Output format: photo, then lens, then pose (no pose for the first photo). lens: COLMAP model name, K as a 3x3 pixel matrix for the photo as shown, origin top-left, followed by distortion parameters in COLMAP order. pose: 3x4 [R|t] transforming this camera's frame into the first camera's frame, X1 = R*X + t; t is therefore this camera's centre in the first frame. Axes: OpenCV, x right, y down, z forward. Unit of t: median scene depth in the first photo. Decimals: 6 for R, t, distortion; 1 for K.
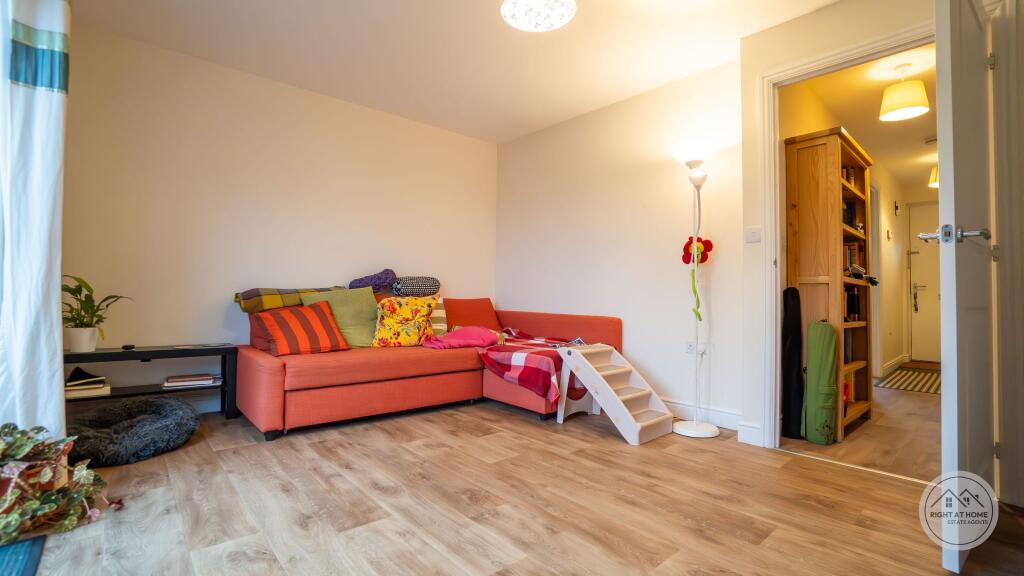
lens RADIAL K [[466.6, 0, 503.4], [0, 466.6, 287.2], [0, 0, 1]] dist [-0.042424, 0.000337]
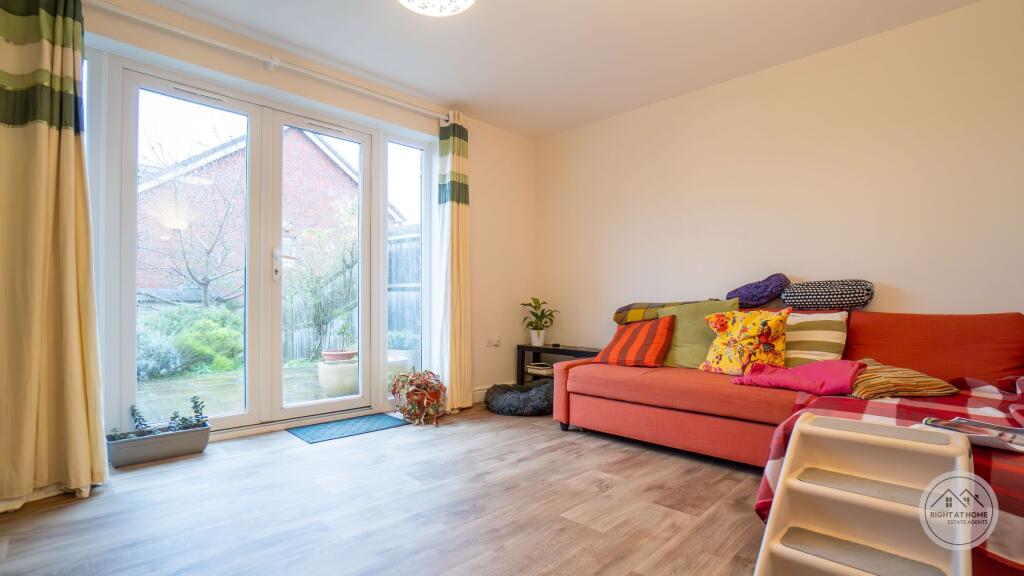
lens RADIAL K [[466.6, 0, 503.4], [0, 466.6, 287.2], [0, 0, 1]] dist [-0.042424, 0.000337]
pose [[0.058597, -0.048408, -0.997107, 0.713740], [0.024751, 0.998587, -0.047025, 0.010615], [0.997975, -0.021924, 0.059712, 0.768921]]
